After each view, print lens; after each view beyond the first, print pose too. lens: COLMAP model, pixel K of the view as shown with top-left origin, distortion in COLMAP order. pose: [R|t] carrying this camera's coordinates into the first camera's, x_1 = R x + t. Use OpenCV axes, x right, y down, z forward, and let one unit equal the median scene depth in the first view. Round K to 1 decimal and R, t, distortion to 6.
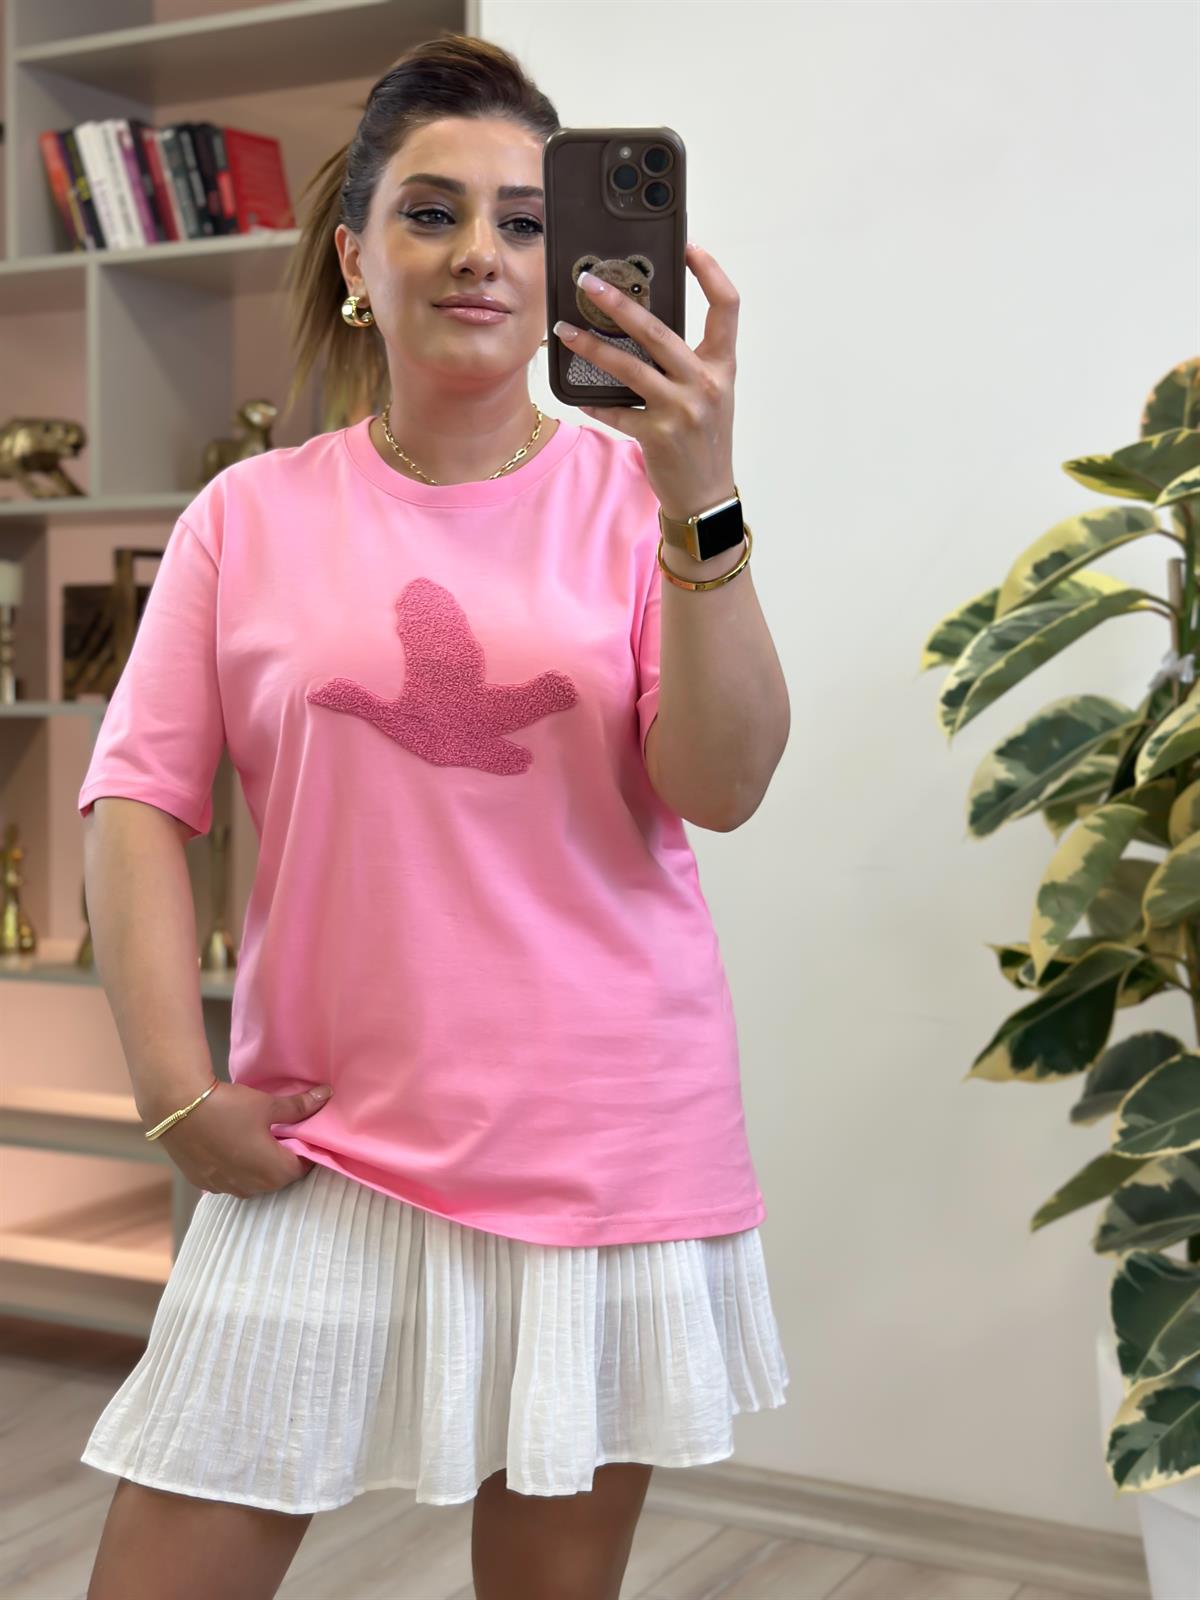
lens RADIAL K [[2259.2, 0, 601.3], [0, 2259.2, 798.8], [0, 0, 1]] dist [0.159630, -0.202402]
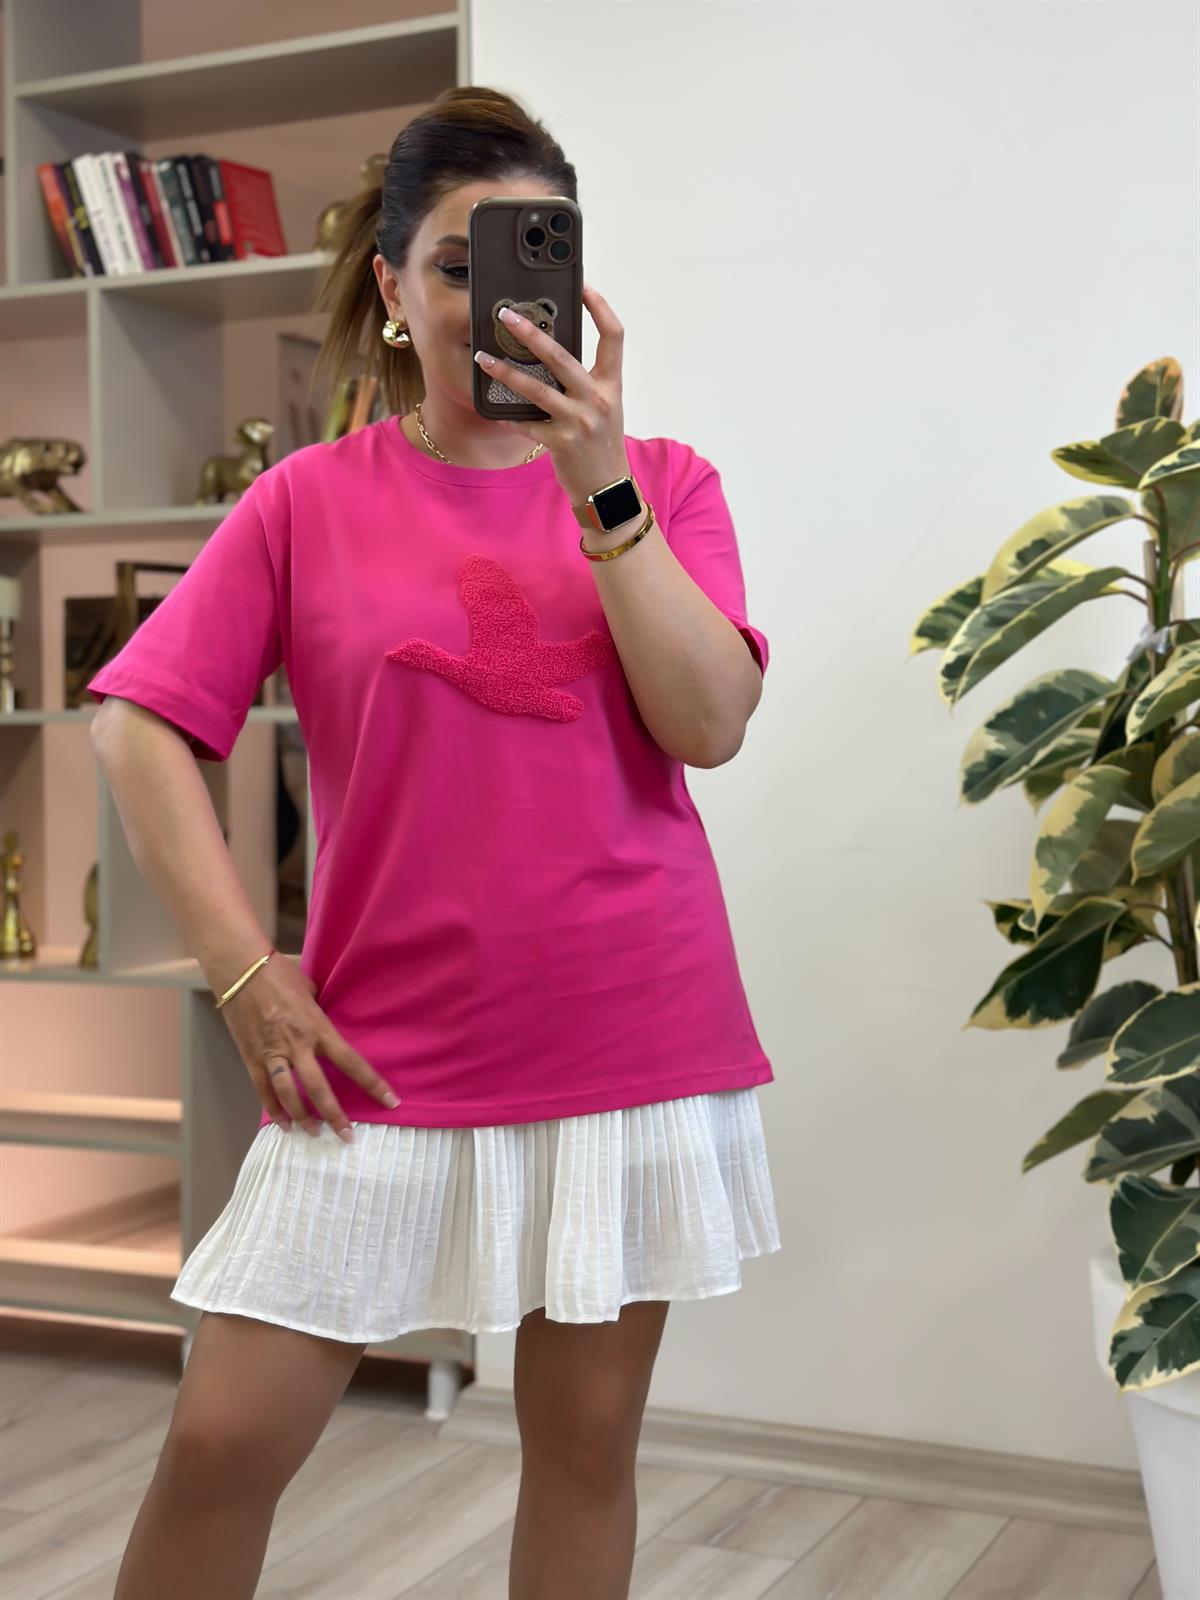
lens RADIAL K [[2275.2, 0, 620.8], [0, 2275.2, 802.0], [0, 0, 1]] dist [0.099358, 0.125944]
pose [[0.998452, -0.014500, 0.053688, -0.059349], [0.015715, 0.999628, -0.022271, 0.038092], [-0.053346, 0.023080, 0.998309, -0.074923]]
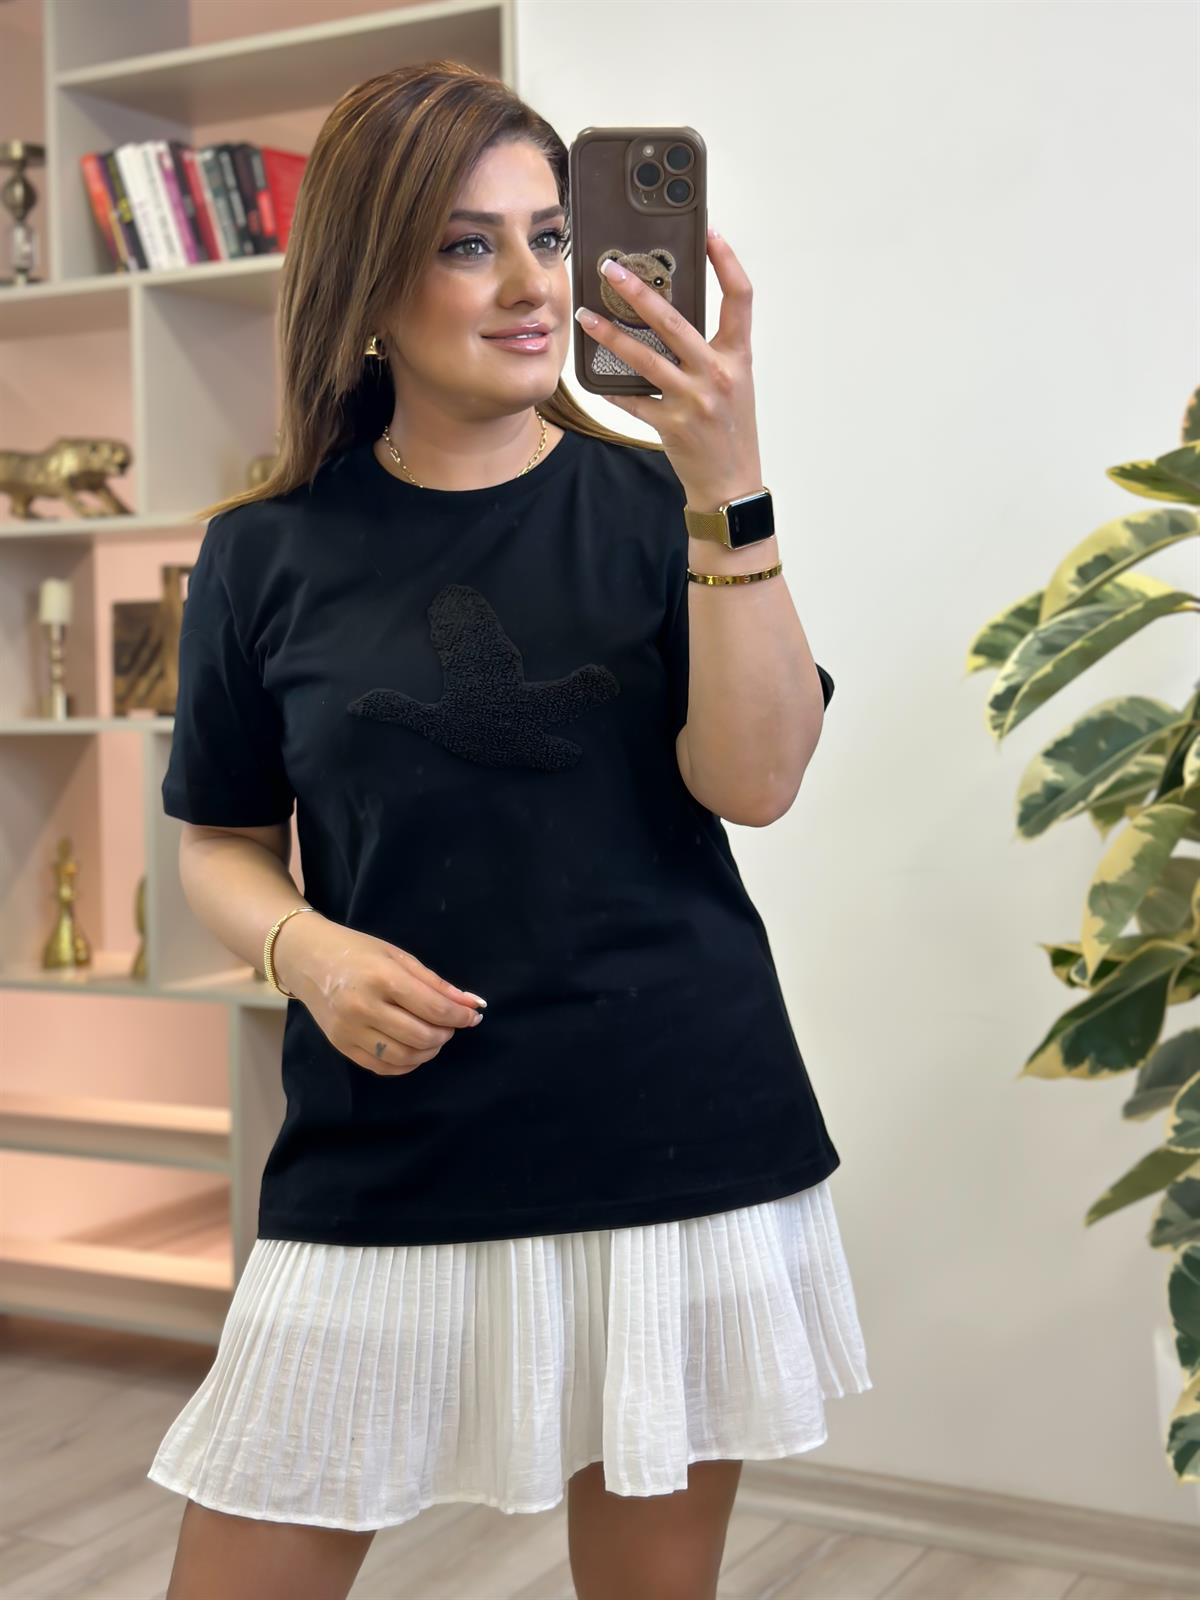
lens RADIAL K [[2264.3, 0, 612.4], [0, 2264.3, 806.9], [0, 0, 1]] dist [0.128720, -0.048966]
pose [[0.999791, -0.018264, -0.009157, -0.009329], [0.018305, 0.999823, 0.004382, -0.004976], [0.009076, -0.004549, 0.999948, -0.015217]]
